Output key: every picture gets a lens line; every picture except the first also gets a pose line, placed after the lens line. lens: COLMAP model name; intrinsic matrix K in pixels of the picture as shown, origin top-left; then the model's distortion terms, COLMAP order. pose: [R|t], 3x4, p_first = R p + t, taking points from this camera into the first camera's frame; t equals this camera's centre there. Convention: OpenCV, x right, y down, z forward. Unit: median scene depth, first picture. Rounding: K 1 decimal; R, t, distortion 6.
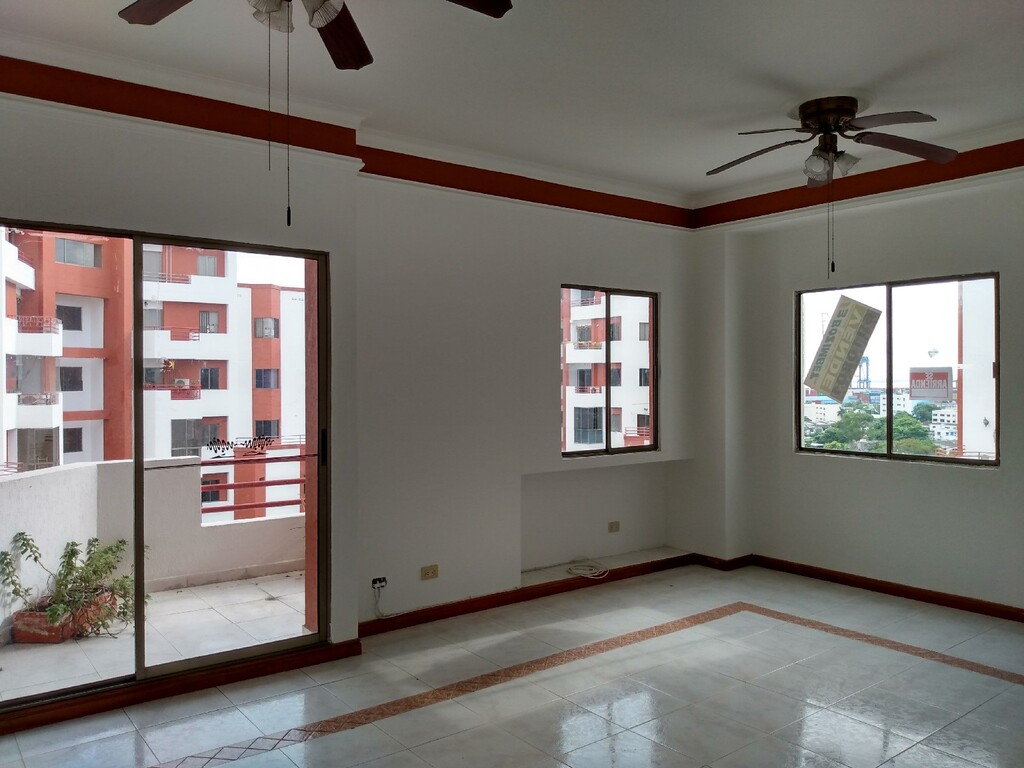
lens RADIAL K [[790.1, 0, 512.0], [0, 790.1, 384.0], [0, 0, 1]] dist [0.024775, -0.059490]
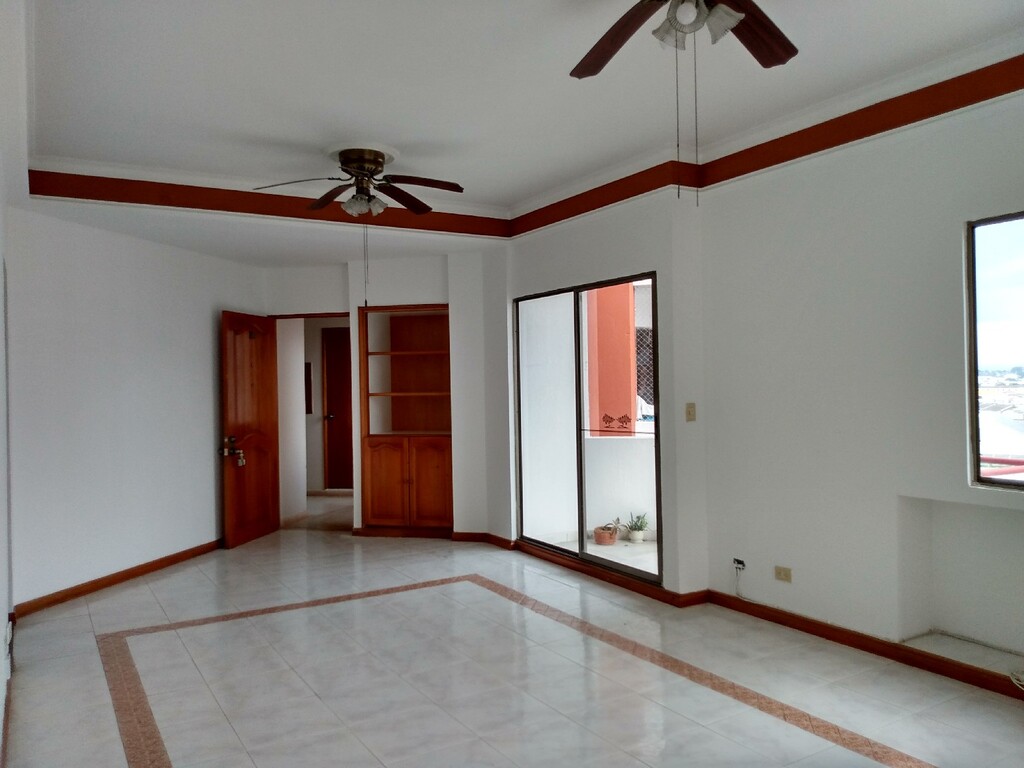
lens RADIAL K [[790.1, 0, 512.0], [0, 790.1, 384.0], [0, 0, 1]] dist [0.024775, -0.059490]
pose [[-0.117430, 0.005491, -0.993066, 0.742178], [0.007911, 0.999958, 0.004593, 0.001964], [0.993050, -0.007317, -0.117468, 0.663245]]
